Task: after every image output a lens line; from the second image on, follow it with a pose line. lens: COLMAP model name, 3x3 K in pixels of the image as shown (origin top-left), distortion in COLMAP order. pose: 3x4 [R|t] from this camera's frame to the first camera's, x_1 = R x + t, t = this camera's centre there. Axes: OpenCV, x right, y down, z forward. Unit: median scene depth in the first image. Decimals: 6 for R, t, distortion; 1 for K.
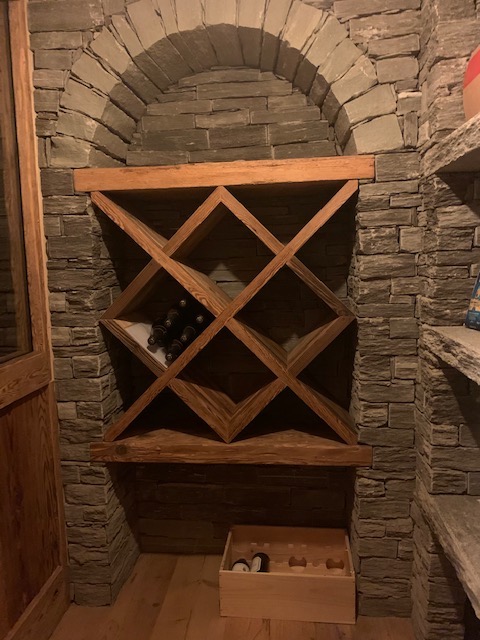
lens RADIAL K [[488.6, 0, 239.5], [0, 488.6, 314.1], [0, 0, 1]] dist [0.030888, -0.036949]
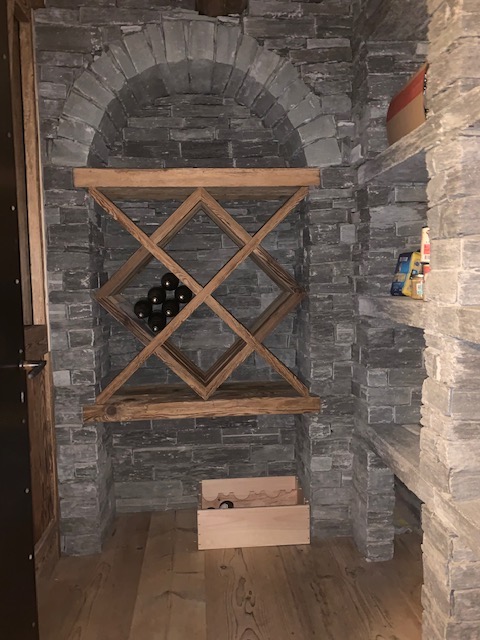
lens RADIAL K [[488.6, 0, 241.1], [0, 488.6, 313.9], [0, 0, 1]] dist [0.030888, -0.036949]
pose [[0.983102, -0.005072, 0.182989, -0.161760], [0.012468, 0.999150, -0.039287, 0.104580], [-0.182634, 0.040904, 0.982330, -0.210657]]
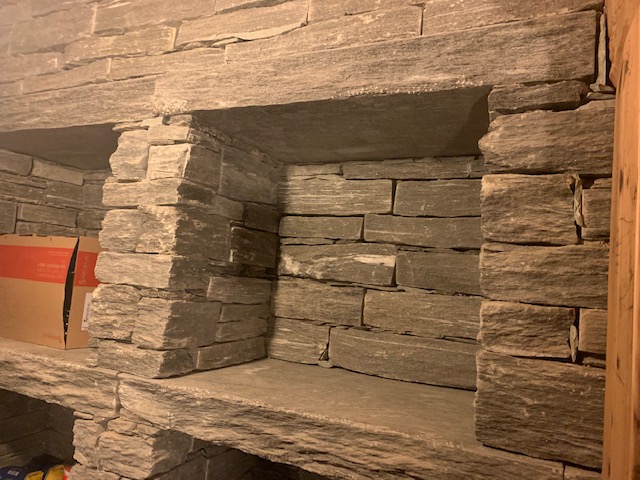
lens RADIAL K [[488.6, 0, 329.0], [0, 488.6, 242.5], [0, 0, 1]] dist [0.030888, -0.036949]
pose [[0.320745, 0.138592, 0.936971, -0.119241], [0.017628, 0.988192, -0.152203, -0.292783], [-0.947001, 0.065335, 0.314515, 0.114557]]
